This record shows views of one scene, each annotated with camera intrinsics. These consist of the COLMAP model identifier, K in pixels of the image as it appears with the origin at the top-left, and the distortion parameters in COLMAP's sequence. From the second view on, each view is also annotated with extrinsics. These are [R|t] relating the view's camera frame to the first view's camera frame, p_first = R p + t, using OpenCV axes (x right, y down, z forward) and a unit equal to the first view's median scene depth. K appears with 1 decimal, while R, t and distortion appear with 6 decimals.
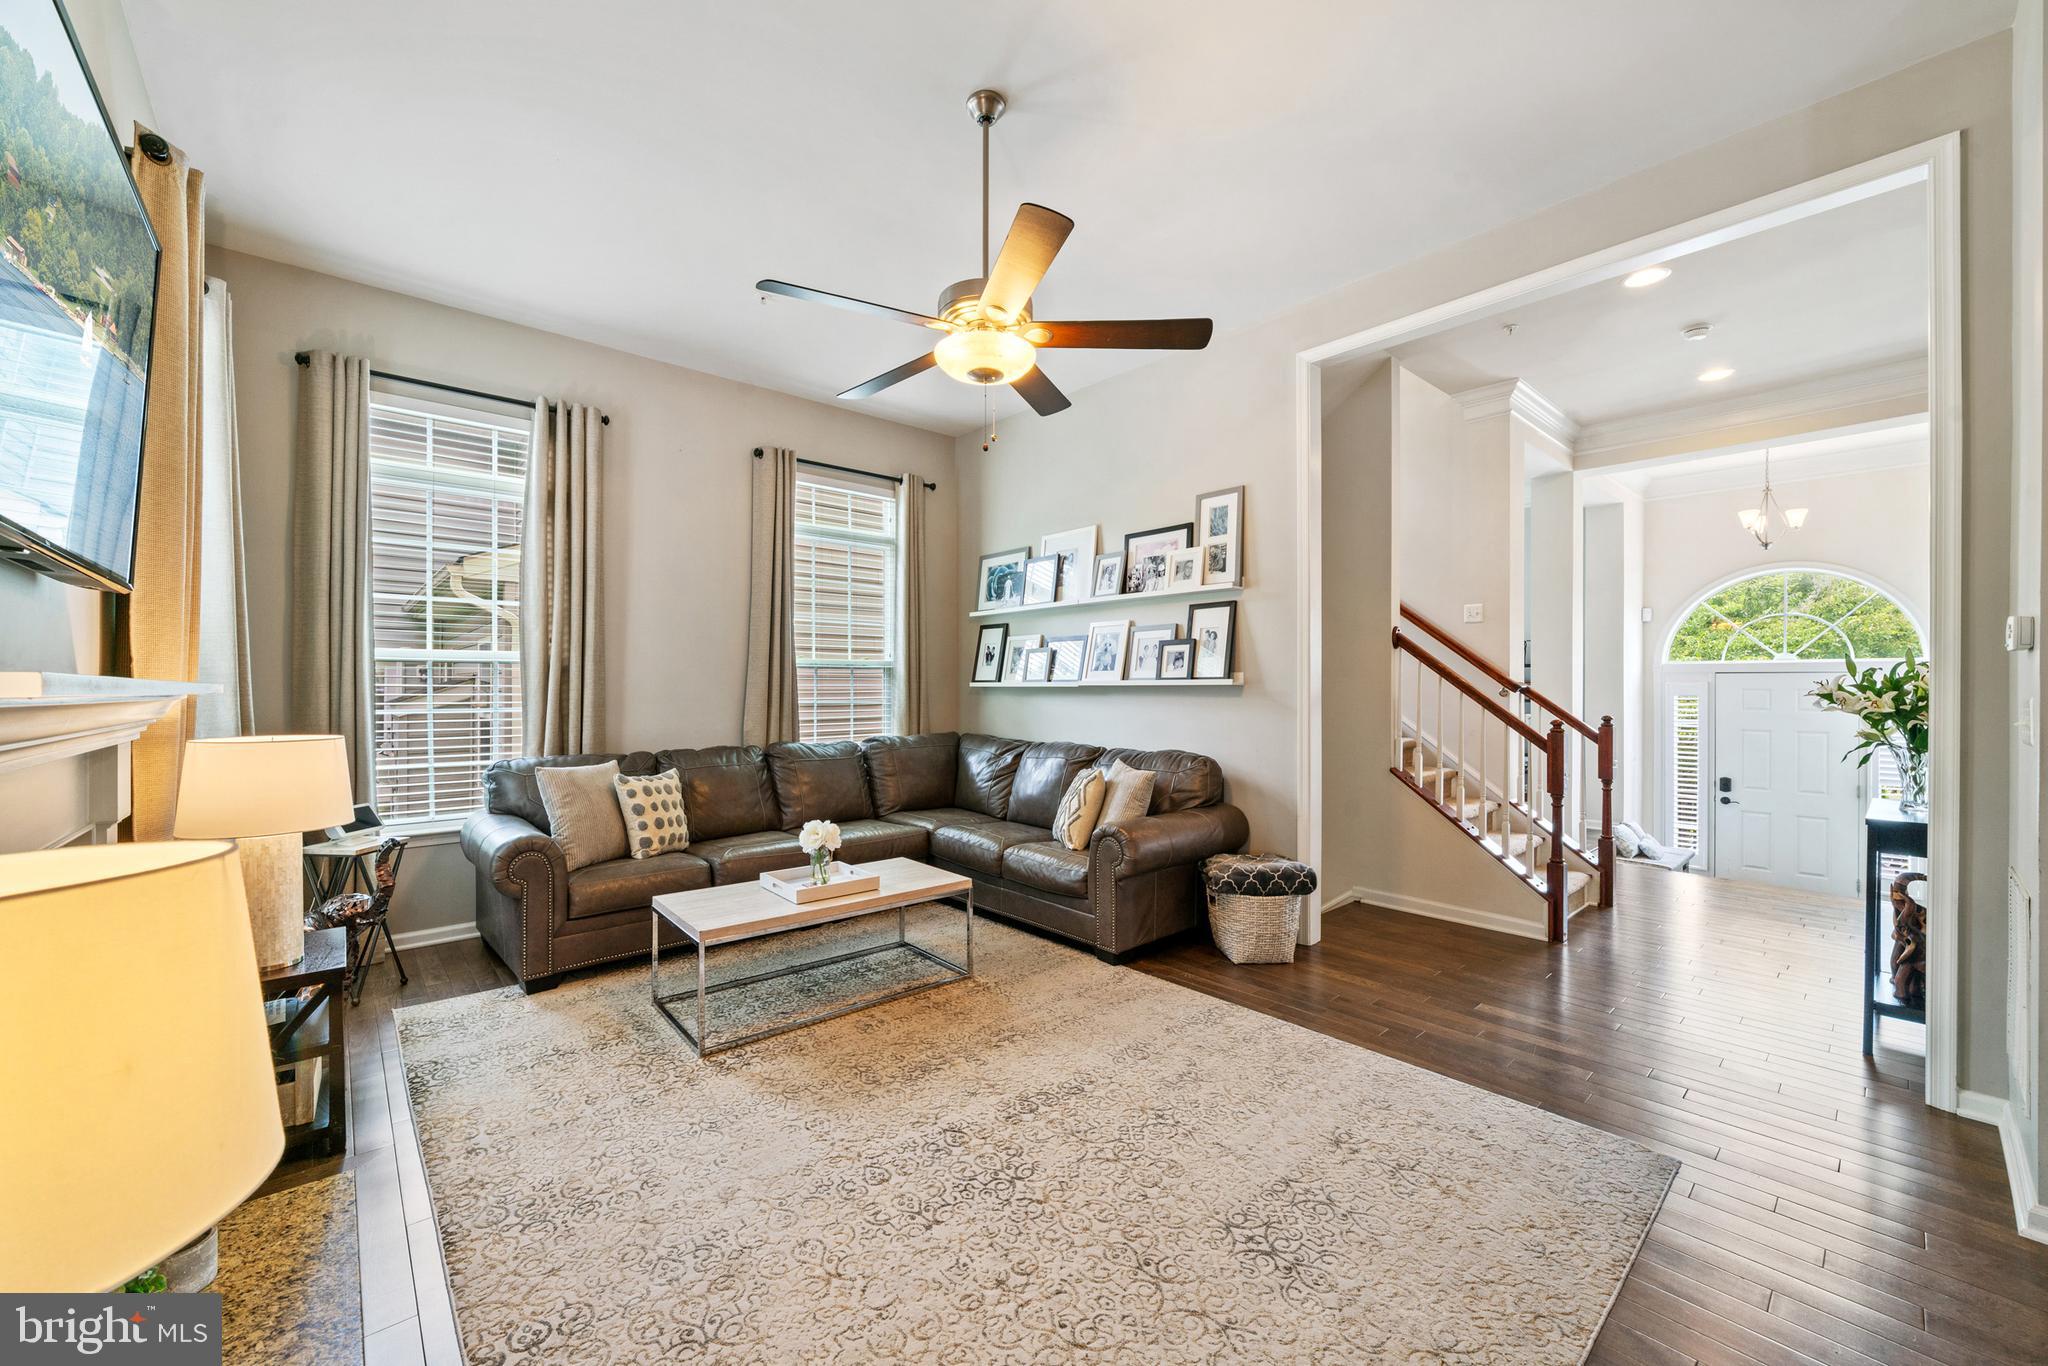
lens RADIAL K [[788.1, 0, 1004.9], [0, 788.1, 687.5], [0, 0, 1]] dist [-0.002745, 0.000098]
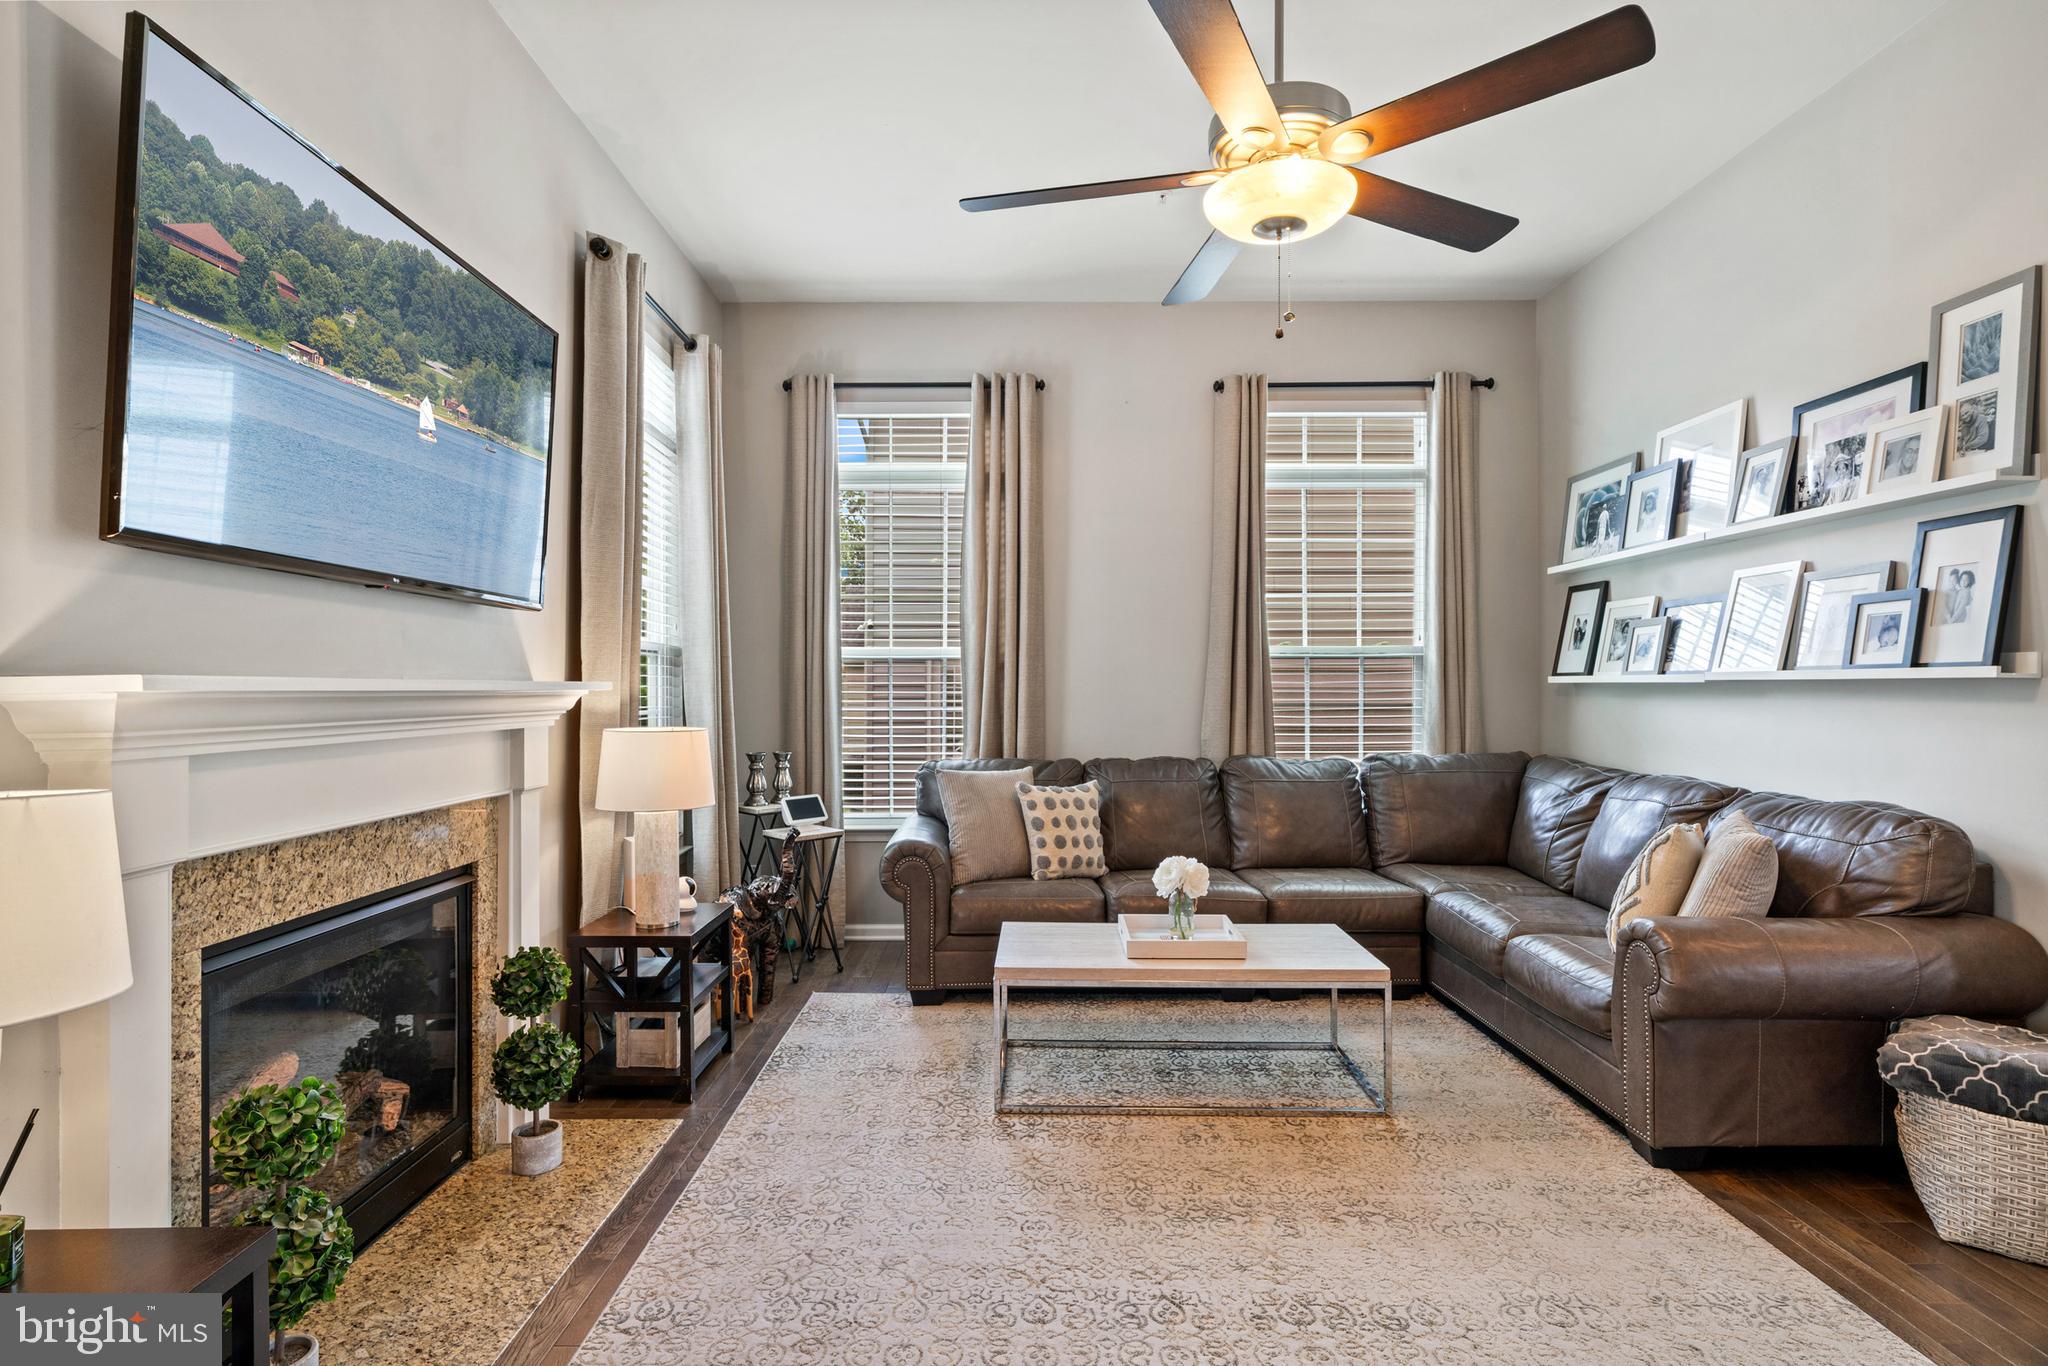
lens RADIAL K [[1023.6, 0, 1009.1], [0, 1023.6, 685.2], [0, 0, 1]] dist [0.001601, 0.000322]
pose [[0.752885, -0.001432, -0.658150, 0.254694], [0.001337, 0.999999, -0.000648, 0.001250], [0.658150, -0.000392, 0.752887, 0.116694]]
